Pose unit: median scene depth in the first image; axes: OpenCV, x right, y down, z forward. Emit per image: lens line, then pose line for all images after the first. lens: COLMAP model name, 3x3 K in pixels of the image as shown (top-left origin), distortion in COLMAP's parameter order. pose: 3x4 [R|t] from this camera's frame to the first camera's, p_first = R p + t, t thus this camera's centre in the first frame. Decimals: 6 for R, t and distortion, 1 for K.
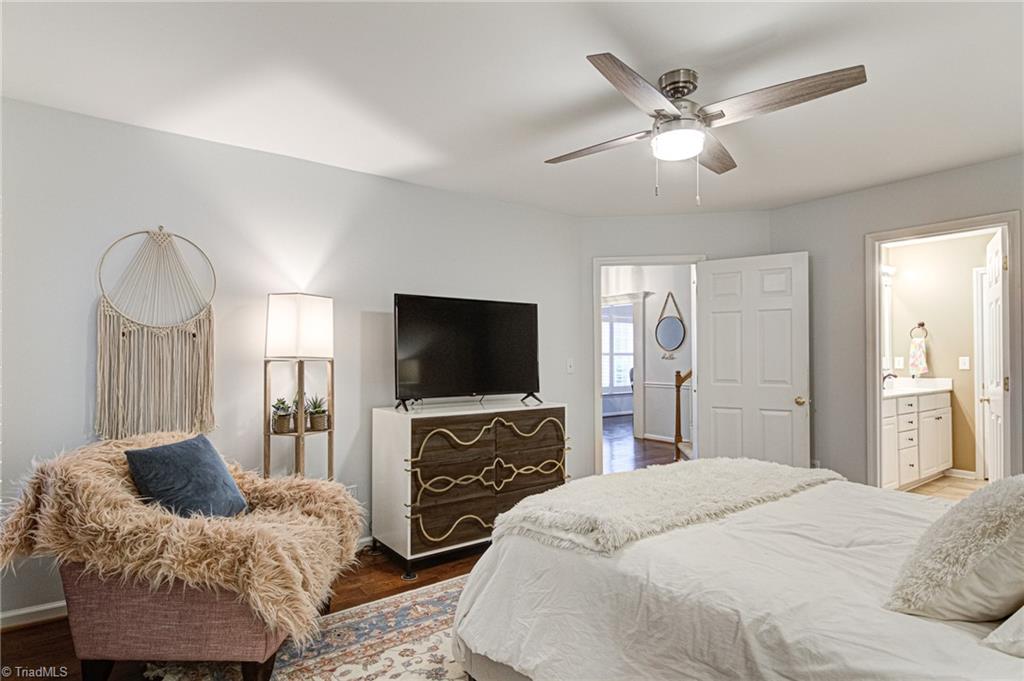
lens RADIAL K [[536.3, 0, 514.2], [0, 536.3, 350.5], [0, 0, 1]] dist [-0.004945, -0.003776]
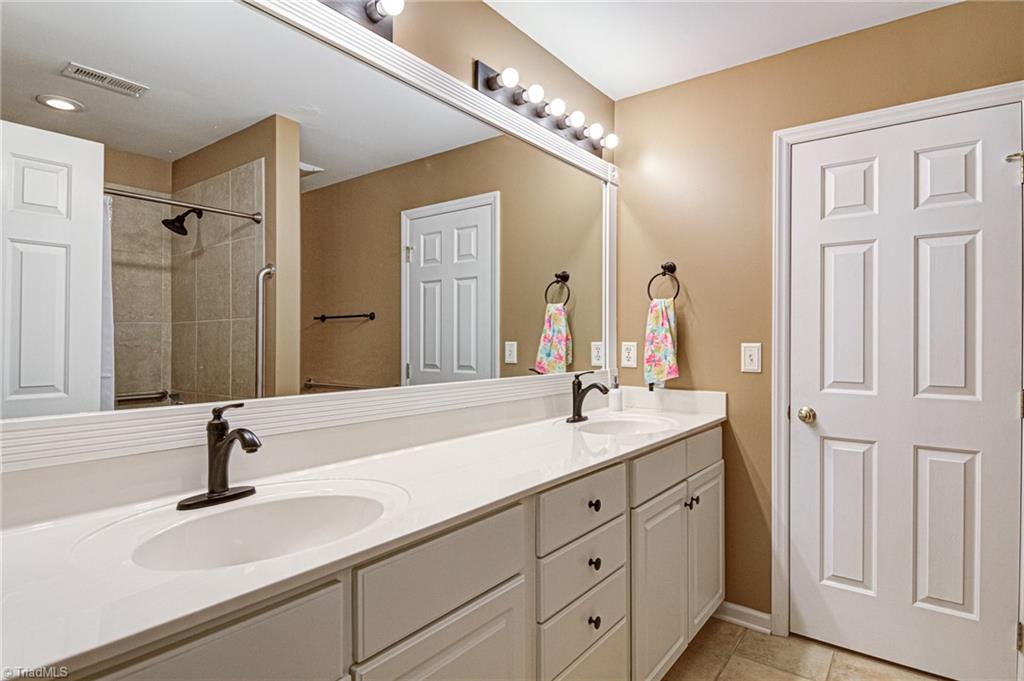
lens RADIAL K [[536.3, 0, 510.9], [0, 536.3, 335.8], [0, 0, 1]] dist [-0.004945, -0.003776]
pose [[0.957375, 0.001351, 0.288845, 0.514195], [-0.004750, 0.999927, 0.011067, 0.002978], [-0.288810, -0.011967, 0.957312, 0.618406]]
